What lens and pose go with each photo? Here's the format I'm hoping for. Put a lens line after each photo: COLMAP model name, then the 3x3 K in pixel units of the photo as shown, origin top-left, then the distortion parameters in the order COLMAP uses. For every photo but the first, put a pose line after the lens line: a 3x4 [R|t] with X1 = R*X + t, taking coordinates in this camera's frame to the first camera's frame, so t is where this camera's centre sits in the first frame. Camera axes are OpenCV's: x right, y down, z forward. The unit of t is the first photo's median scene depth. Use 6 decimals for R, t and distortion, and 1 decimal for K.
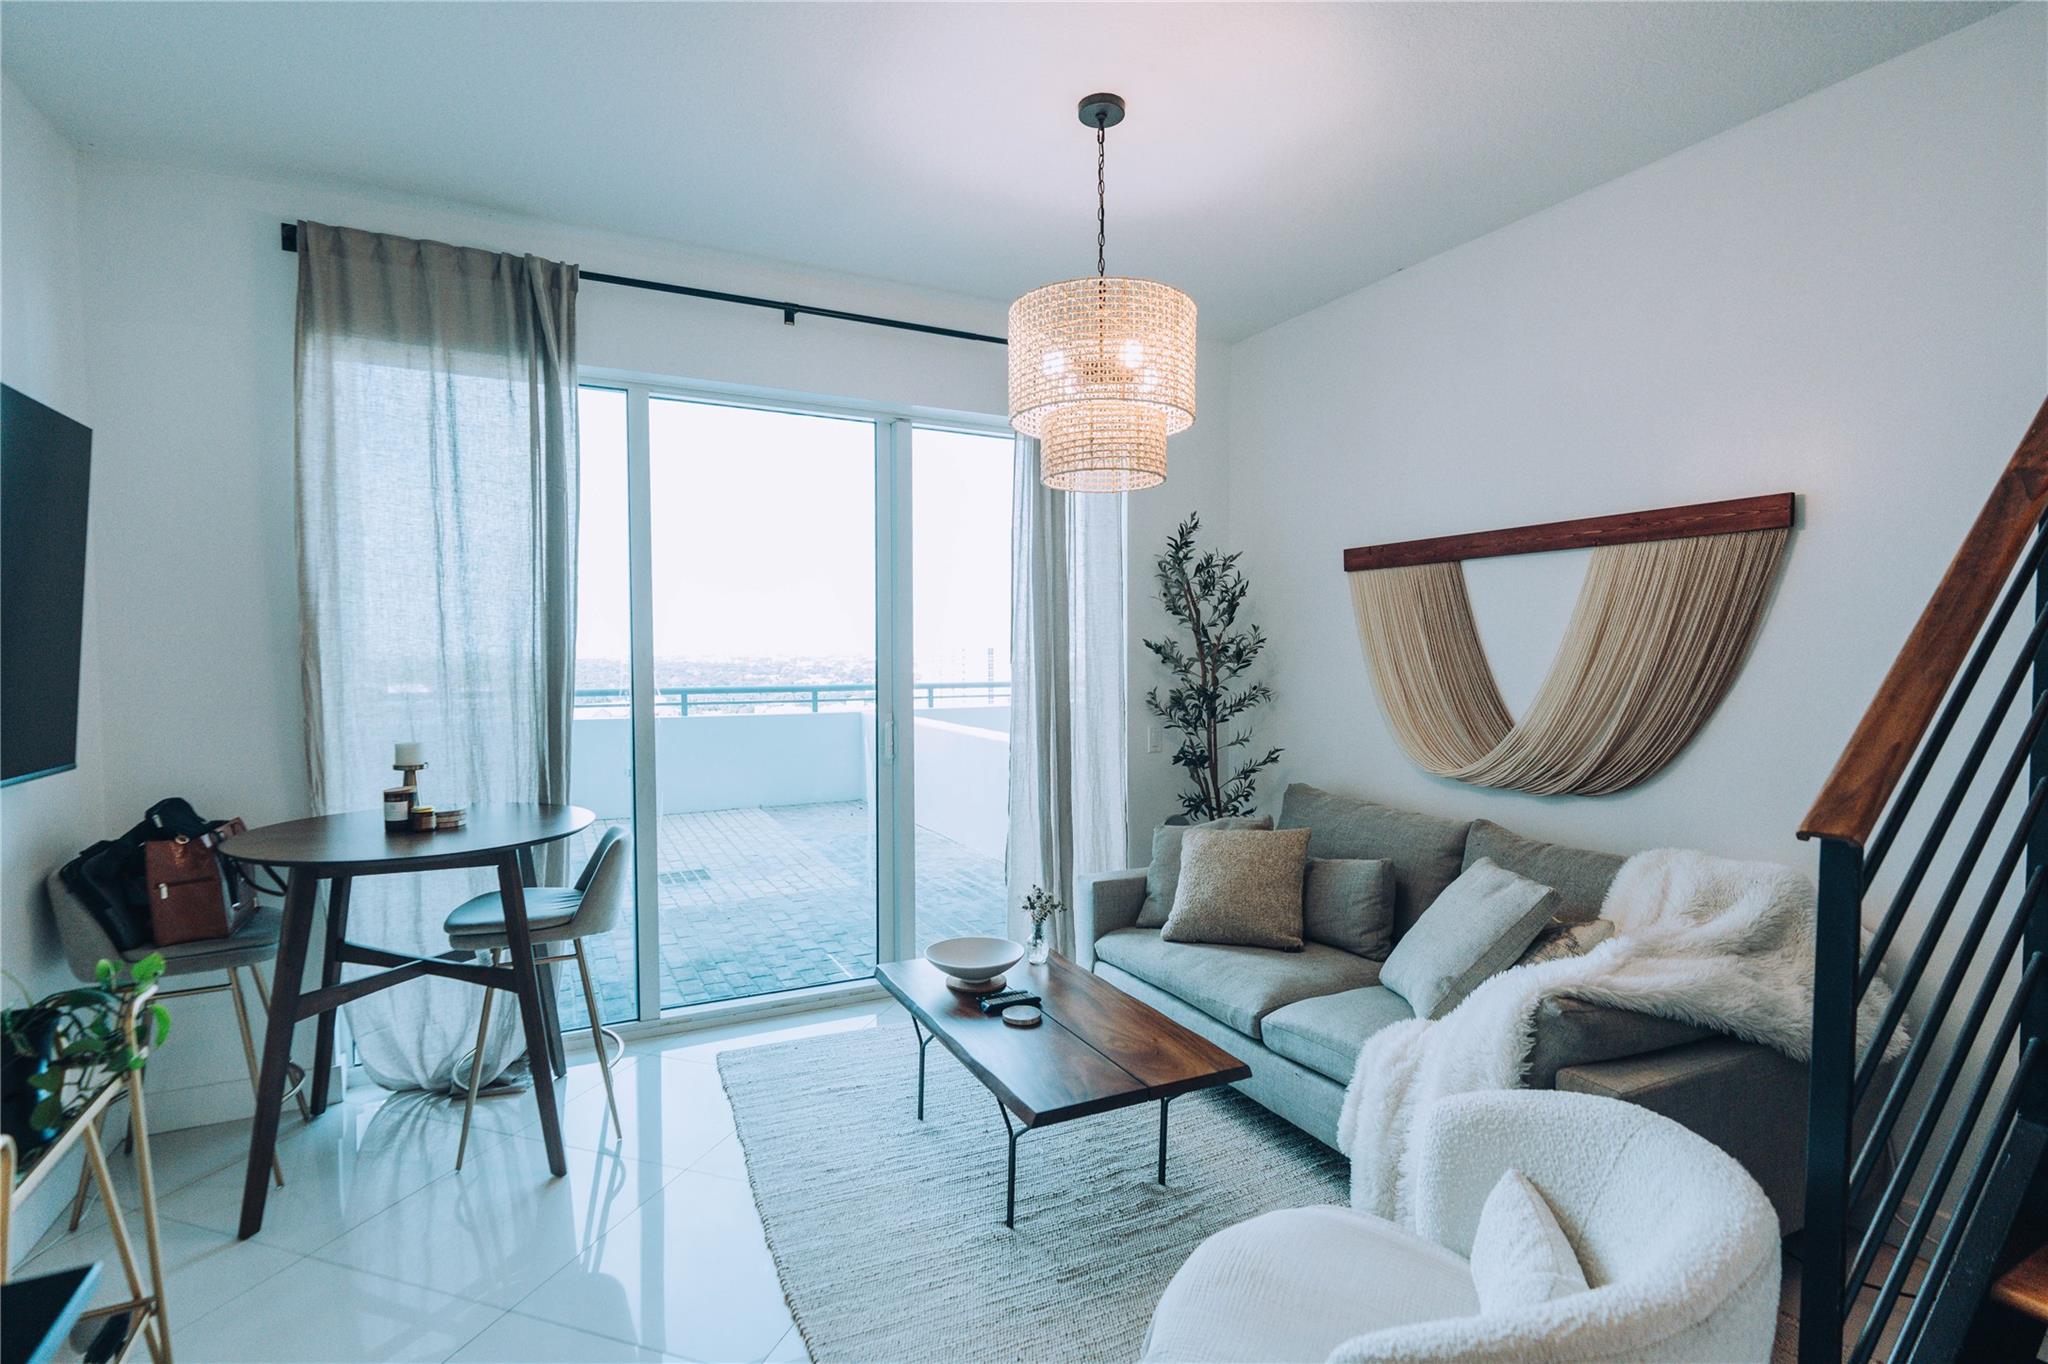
lens RADIAL K [[974.5, 0, 1024.0], [0, 974.5, 682.0], [0, 0, 1]] dist [-0.008261, 0.000201]
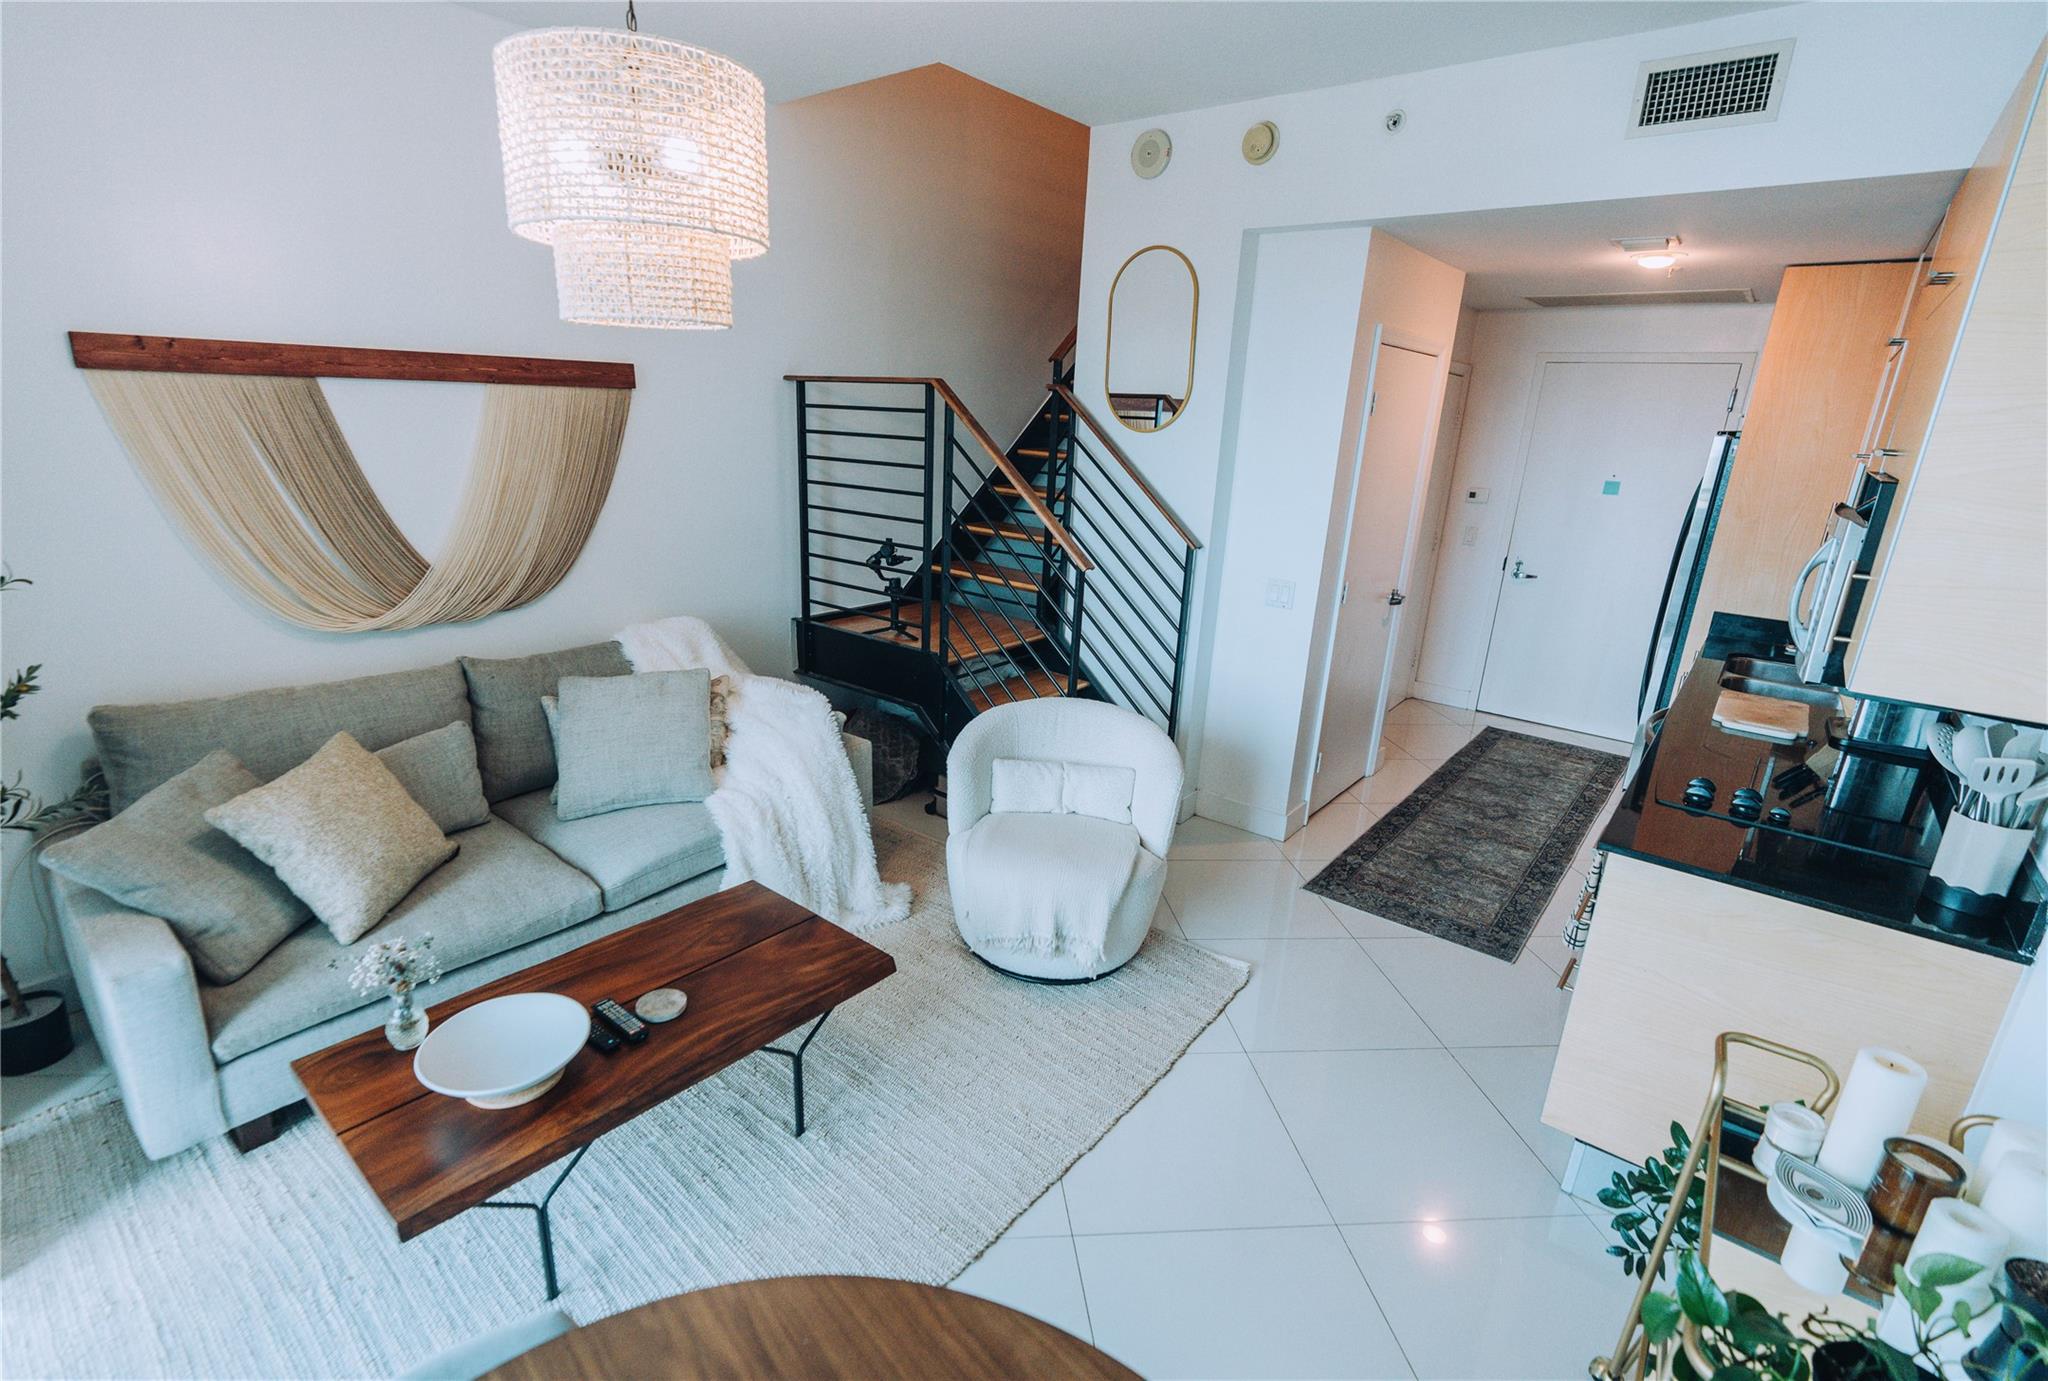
lens RADIAL K [[940.8, 0, 1024.0], [0, 940.8, 690.5], [0, 0, 1]] dist [-0.024725, -0.000120]
pose [[-0.406471, -0.269223, 0.873098, -0.773282], [-0.011902, 0.957080, 0.289579, -0.141095], [-0.913586, 0.107314, -0.392230, 1.060323]]
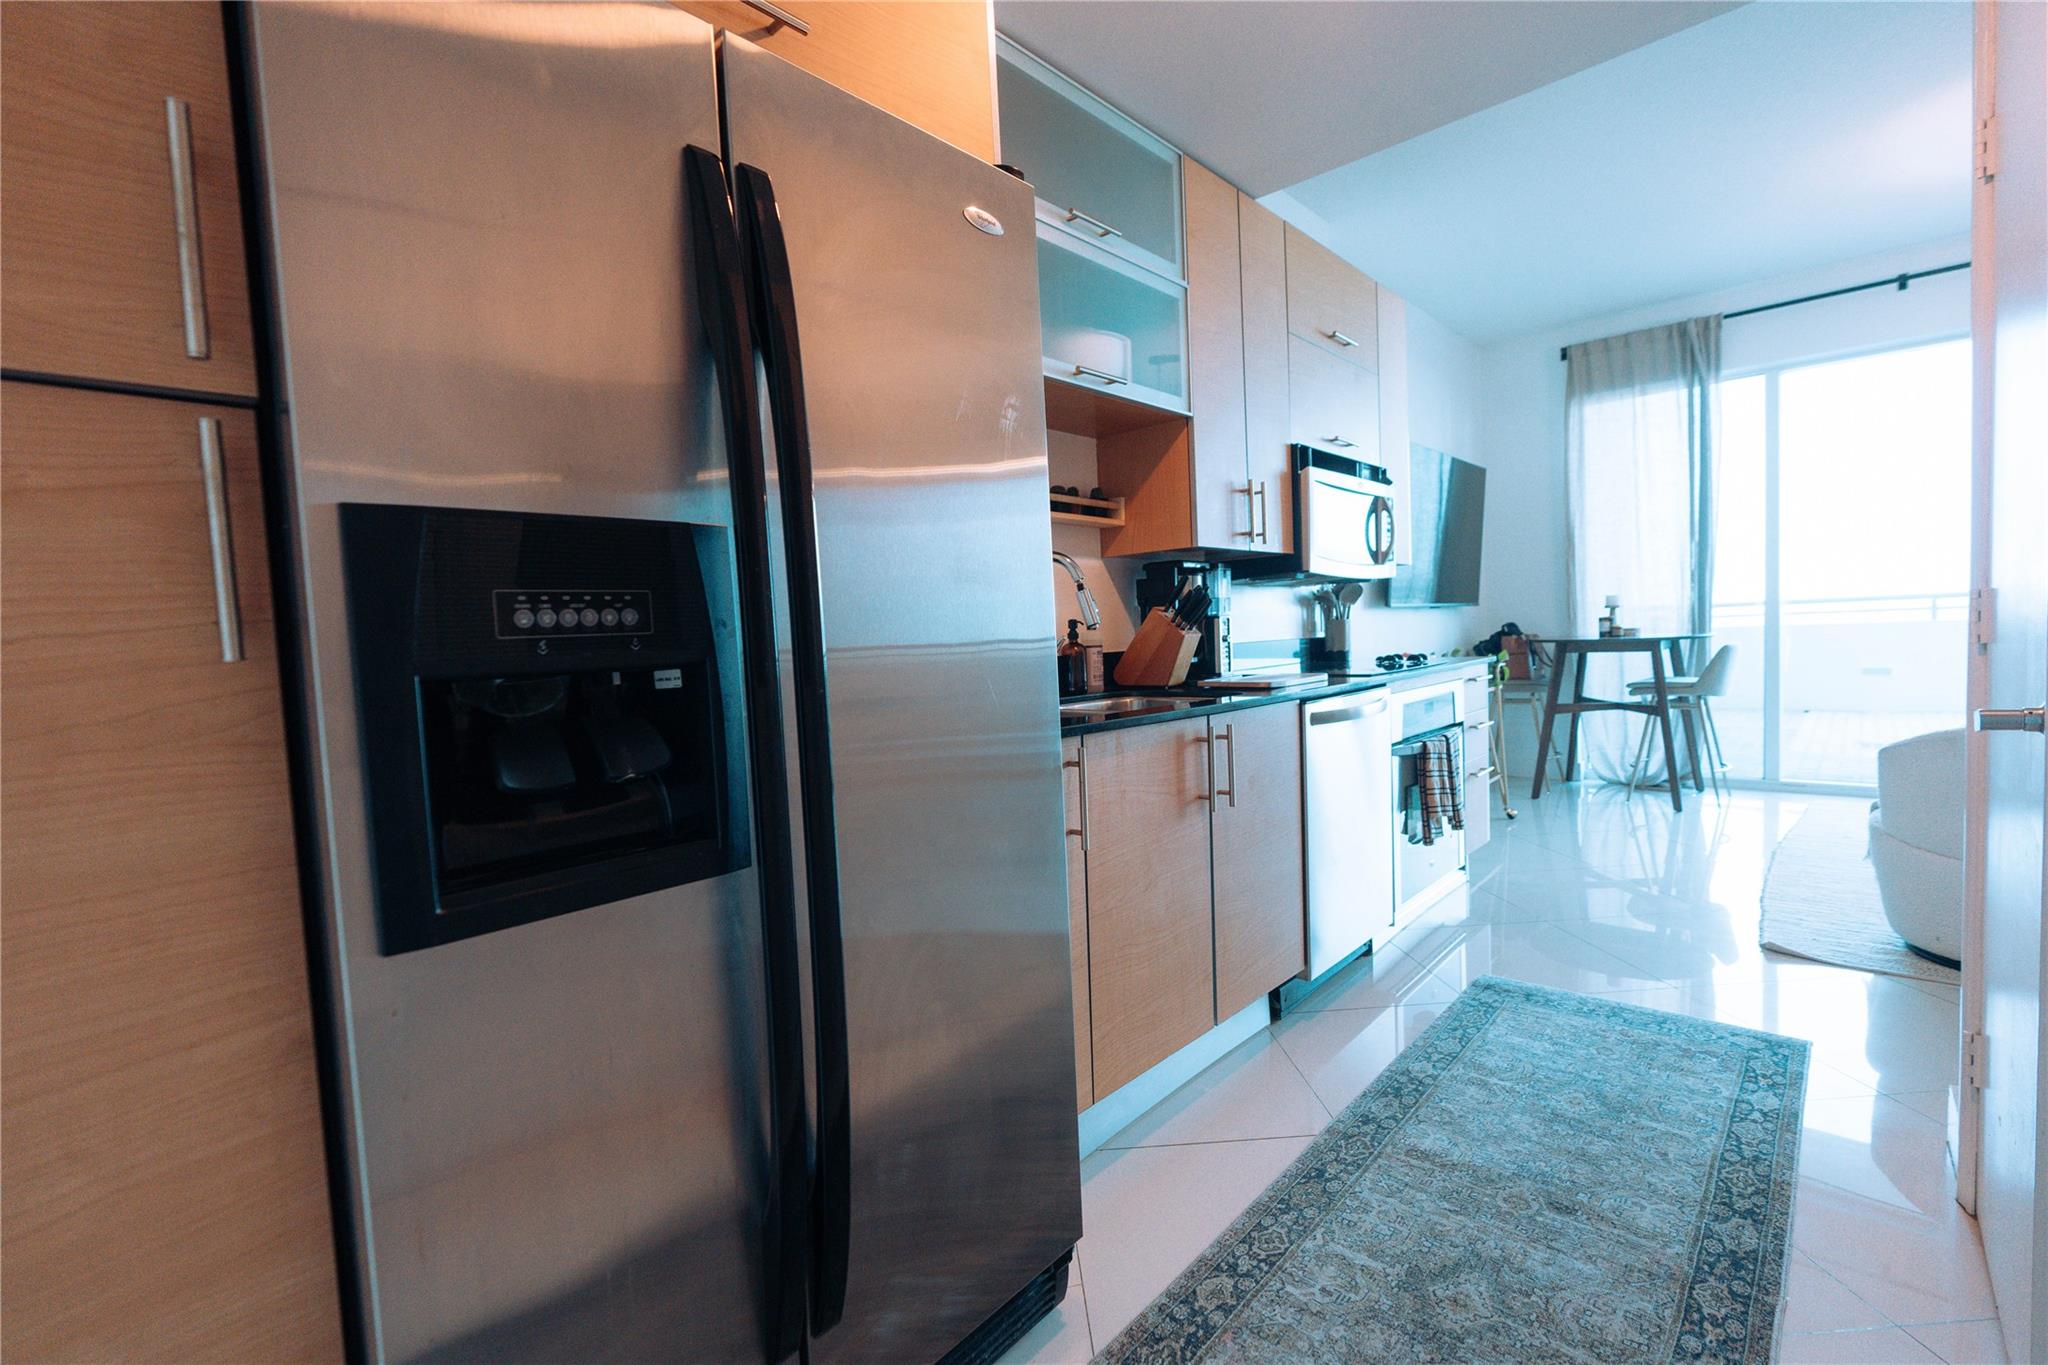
lens RADIAL K [[904.7, 0, 1024.0], [0, 904.7, 682.5], [0, 0, 1]] dist [-0.004048, -0.000044]
pose [[0.342286, 0.042633, -0.938628, 0.667128], [0.009552, 0.998761, 0.048848, 0.132901], [0.939547, -0.025685, 0.341454, -0.738600]]
